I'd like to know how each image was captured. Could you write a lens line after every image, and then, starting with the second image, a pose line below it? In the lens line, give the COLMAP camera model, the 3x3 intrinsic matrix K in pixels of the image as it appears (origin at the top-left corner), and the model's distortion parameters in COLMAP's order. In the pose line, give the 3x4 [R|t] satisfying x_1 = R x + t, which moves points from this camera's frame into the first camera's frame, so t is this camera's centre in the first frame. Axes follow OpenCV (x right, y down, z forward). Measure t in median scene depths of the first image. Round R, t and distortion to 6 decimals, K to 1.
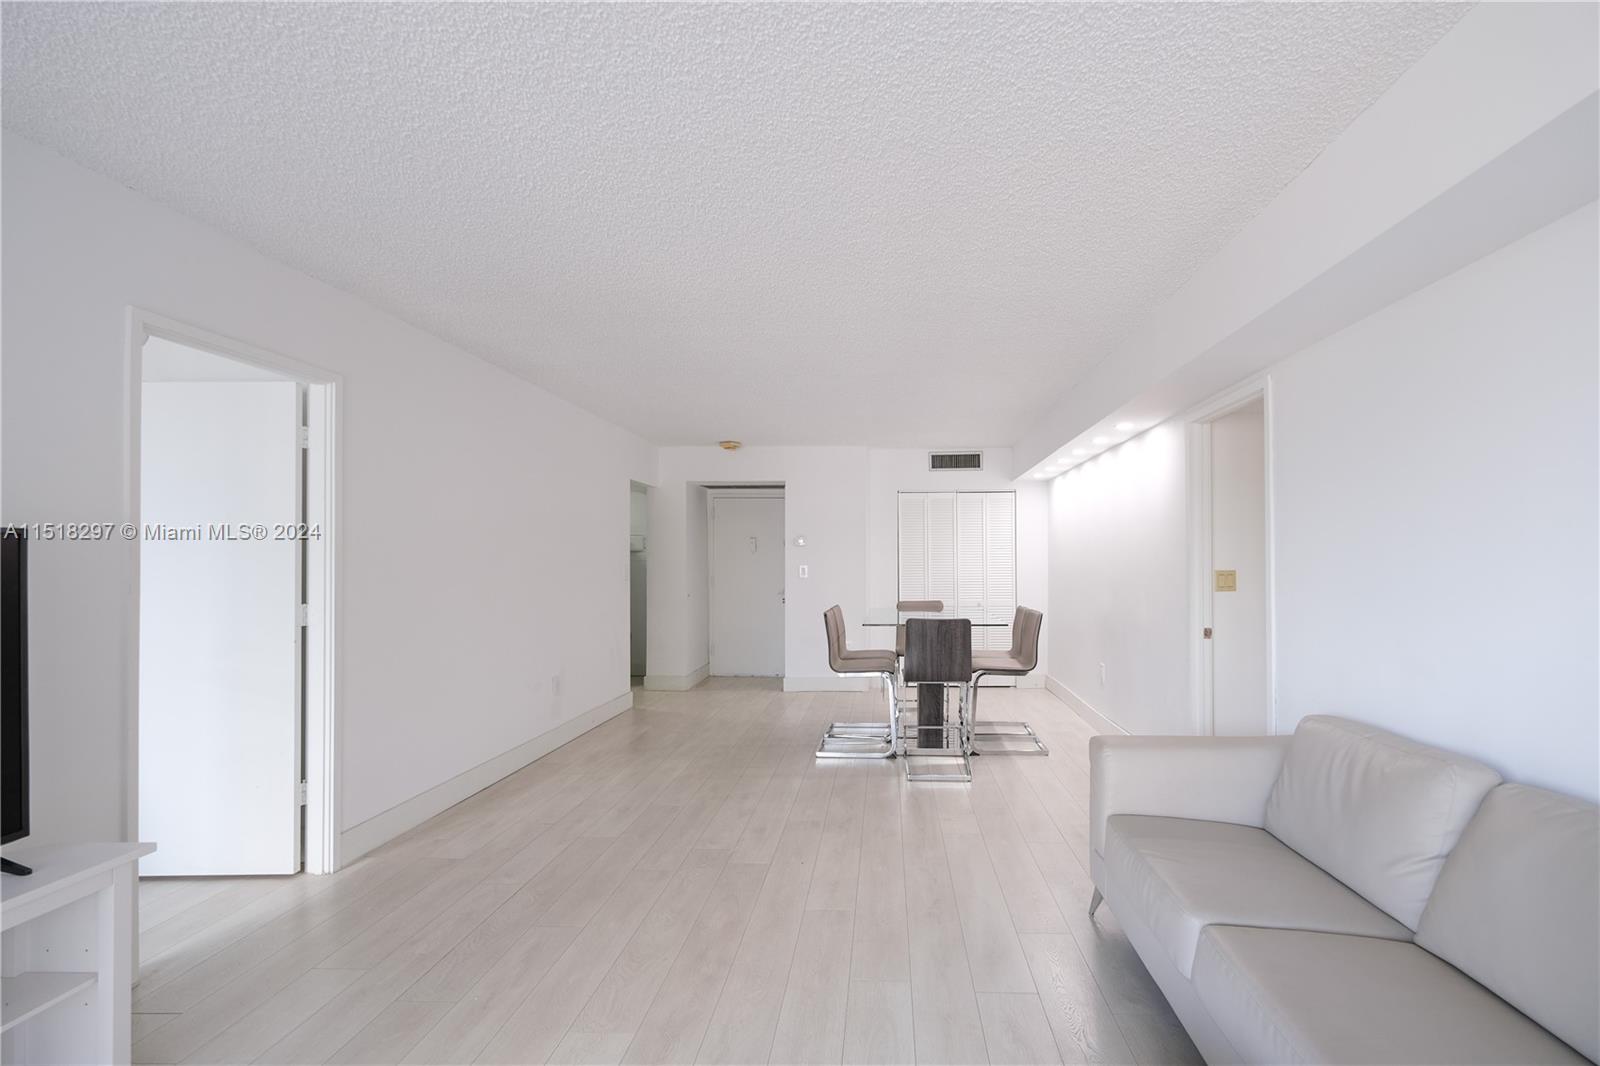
lens RADIAL K [[709.6, 0, 803.4], [0, 709.6, 542.6], [0, 0, 1]] dist [-0.002872, 0.000376]
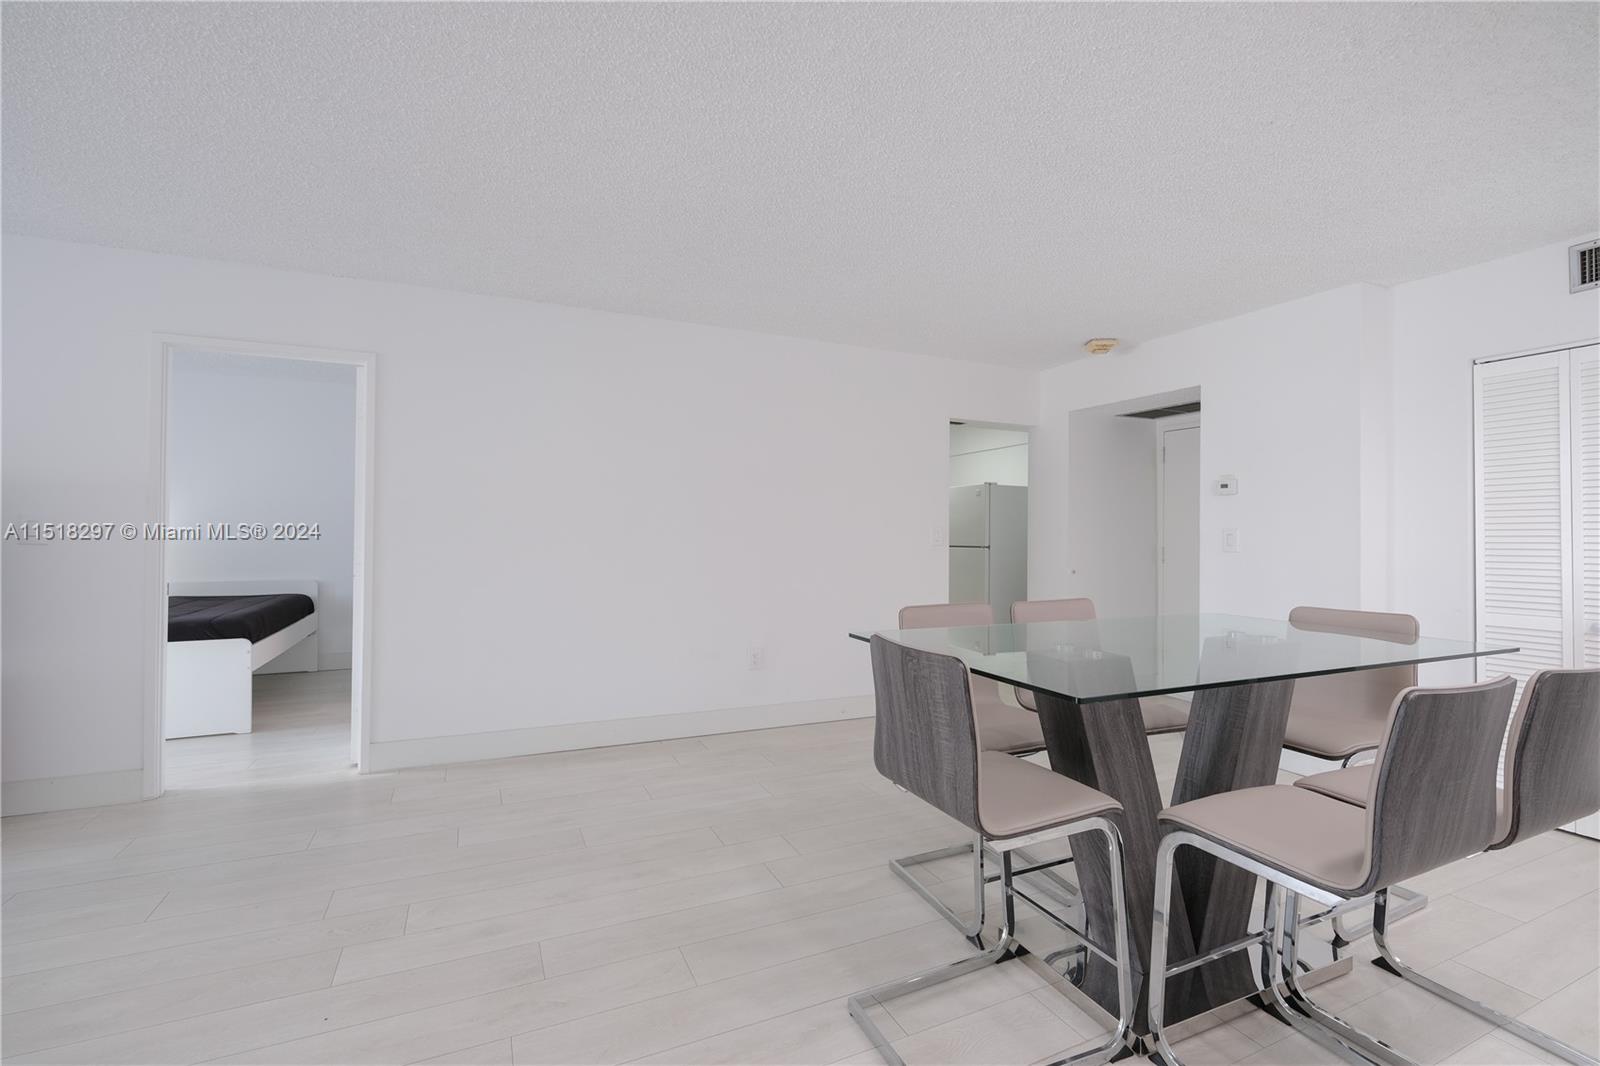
lens RADIAL K [[661.1, 0, 796.2], [0, 661.1, 529.1], [0, 0, 1]] dist [-0.001108, 0.000022]
pose [[0.513039, -0.000874, -0.858365, 0.384233], [0.010775, 0.999927, 0.005421, 0.034402], [0.858298, -0.012030, 0.513011, 0.624139]]
